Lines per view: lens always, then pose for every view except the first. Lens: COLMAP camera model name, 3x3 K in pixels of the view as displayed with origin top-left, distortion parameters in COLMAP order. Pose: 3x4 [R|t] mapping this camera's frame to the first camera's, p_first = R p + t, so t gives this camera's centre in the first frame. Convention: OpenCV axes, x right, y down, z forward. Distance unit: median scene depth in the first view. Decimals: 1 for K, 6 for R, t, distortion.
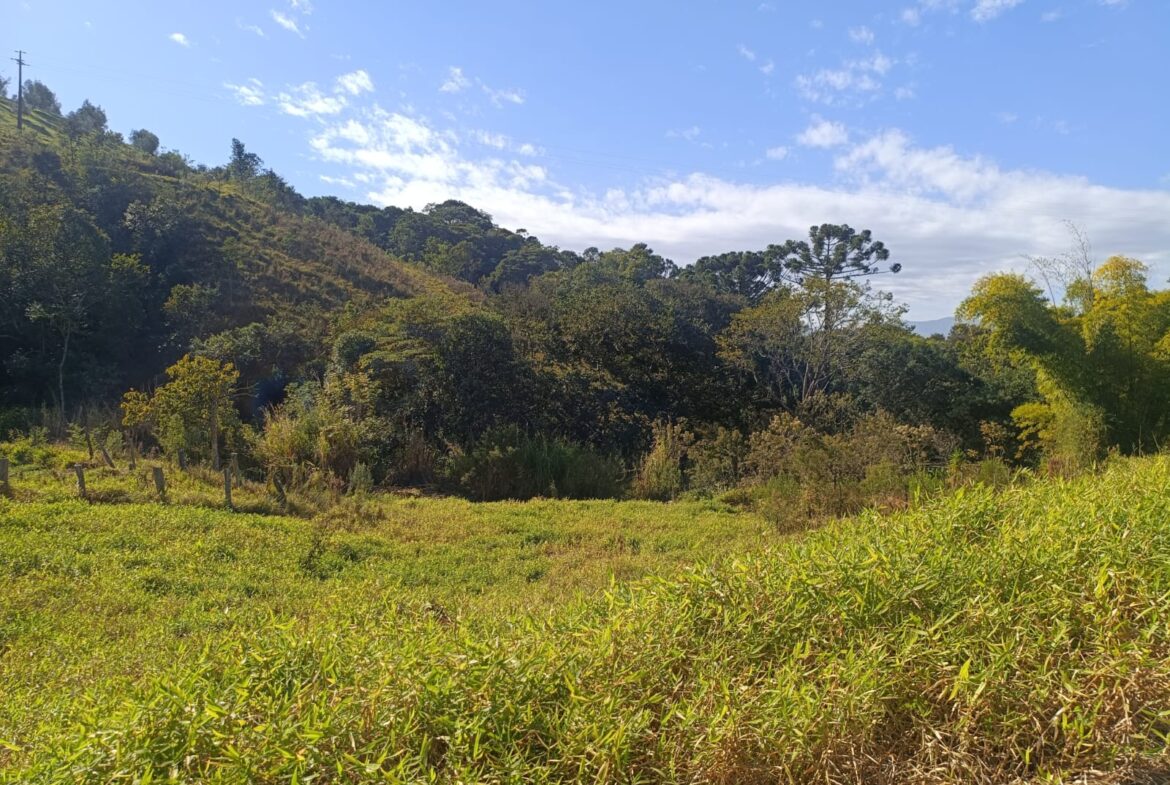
lens RADIAL K [[489.4, 0, 585.0], [0, 489.4, 392.5], [0, 0, 1]] dist [-0.025457, -0.000198]
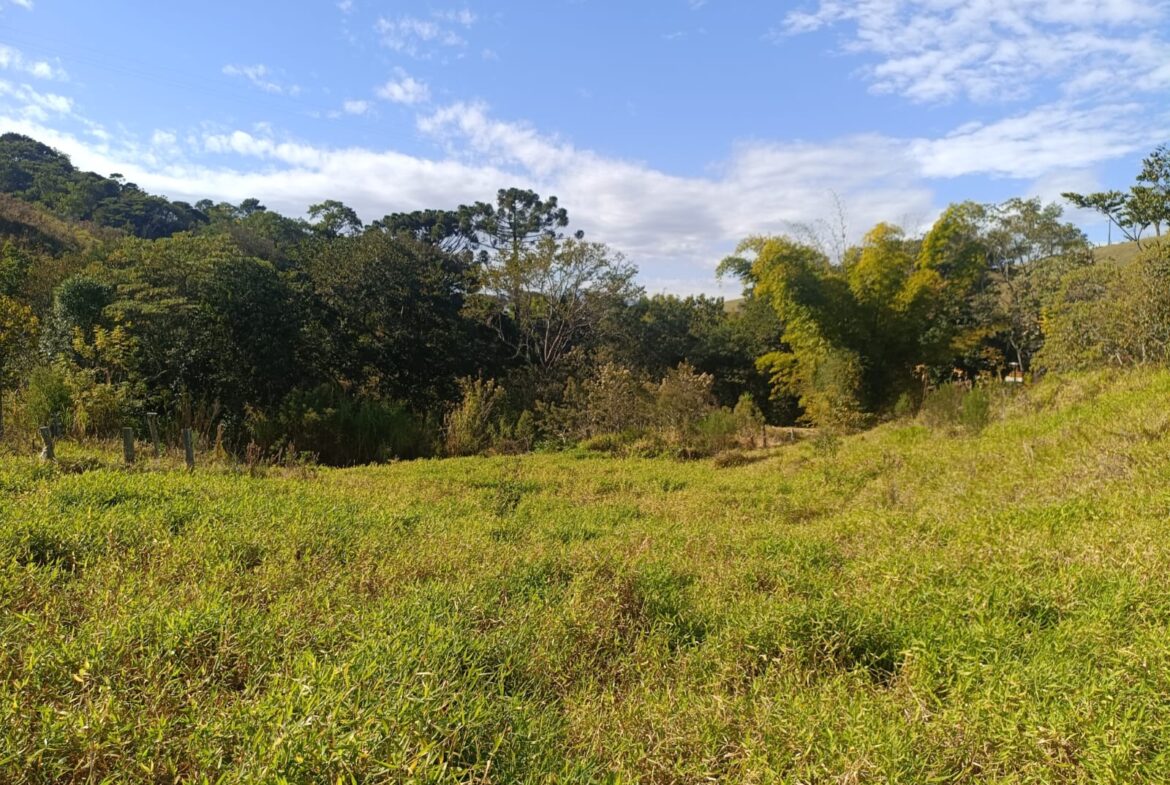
lens RADIAL K [[489.4, 0, 585.0], [0, 489.4, 392.5], [0, 0, 1]] dist [-0.025457, -0.000198]
pose [[0.957364, -0.038138, 0.286356, 0.396066], [0.008533, 0.994548, 0.103930, -0.042627], [-0.288758, -0.097055, 0.952470, -0.018409]]
